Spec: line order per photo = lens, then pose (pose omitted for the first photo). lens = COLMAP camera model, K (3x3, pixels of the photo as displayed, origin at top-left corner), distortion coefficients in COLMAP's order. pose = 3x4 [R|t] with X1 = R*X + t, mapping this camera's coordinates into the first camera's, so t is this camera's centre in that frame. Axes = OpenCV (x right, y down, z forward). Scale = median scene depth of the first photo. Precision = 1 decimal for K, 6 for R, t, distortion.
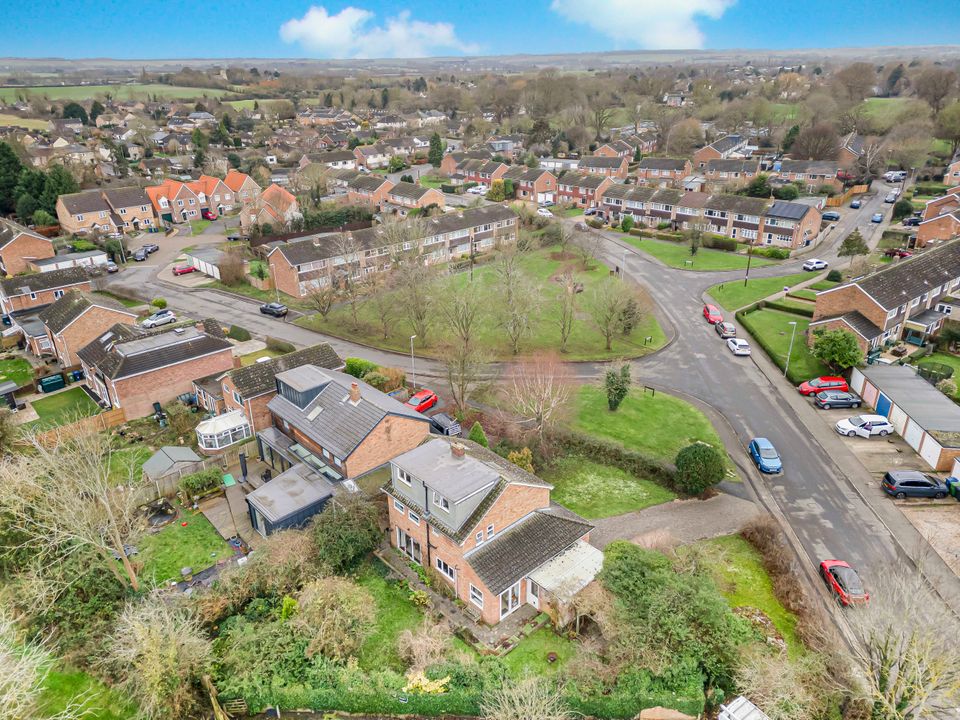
lens RADIAL K [[668.4, 0, 480.0], [0, 668.4, 360.0], [0, 0, 1]] dist [0.085232, -0.079548]
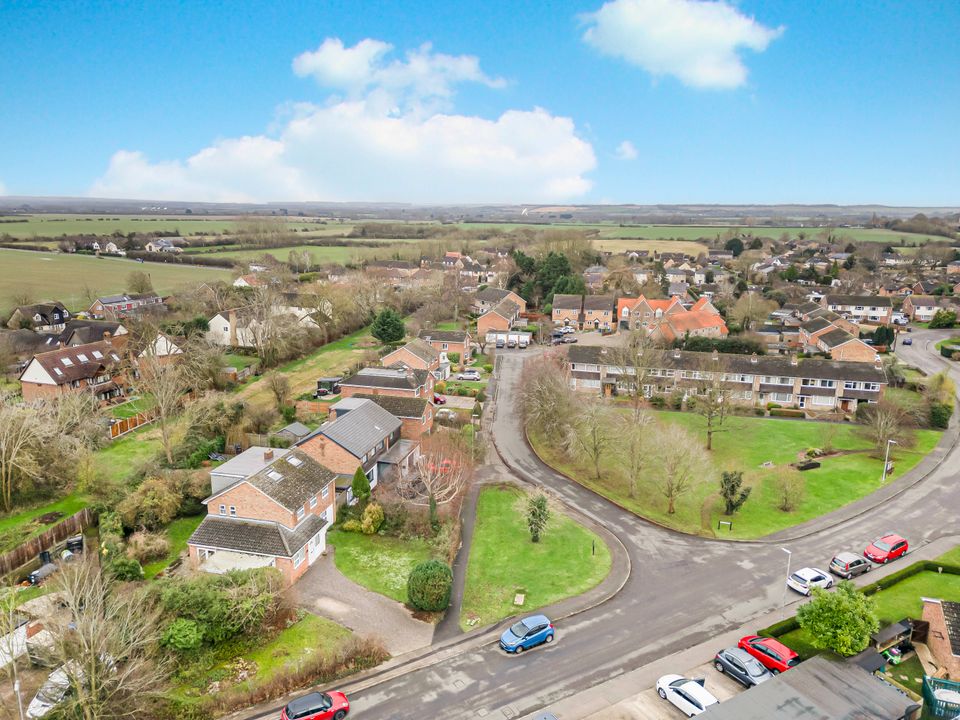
lens RADIAL K [[668.4, 0, 480.0], [0, 668.4, 360.0], [0, 0, 1]] dist [0.085232, -0.079548]
pose [[0.546102, 0.203525, -0.812620, 0.478069], [-0.355528, 0.934653, -0.004835, -0.071047], [0.758533, 0.291550, 0.582774, 0.180868]]
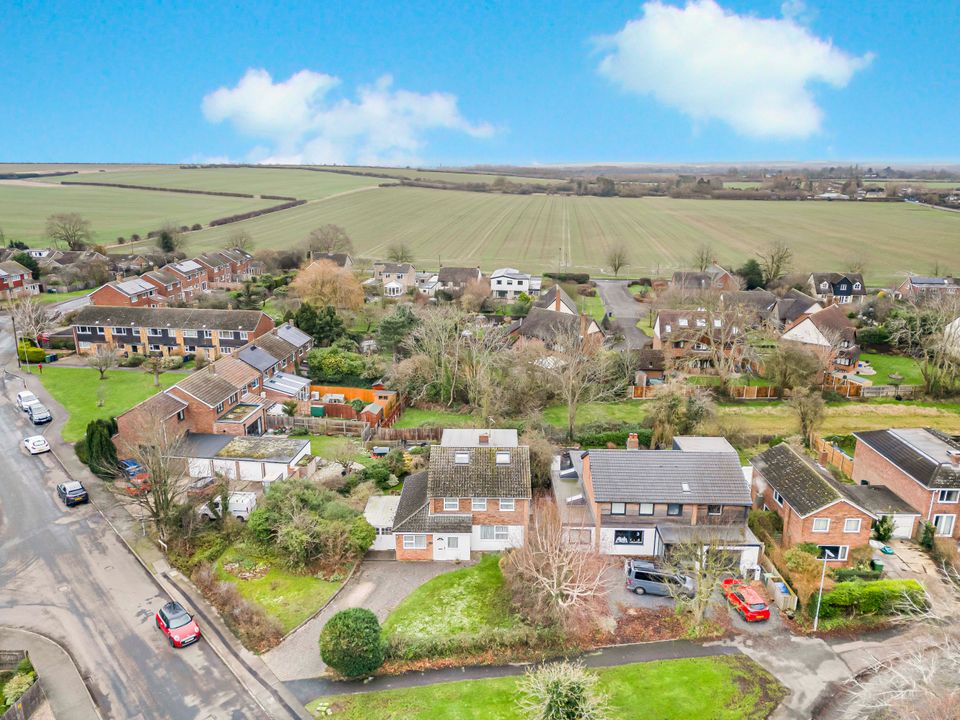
lens RADIAL K [[668.4, 0, 480.0], [0, 668.4, 360.0], [0, 0, 1]] dist [0.085232, -0.079548]
pose [[-0.686997, 0.211157, -0.695304, 0.311778], [-0.290666, 0.797113, 0.529268, -0.247422], [0.665994, 0.565707, -0.486238, 0.578613]]
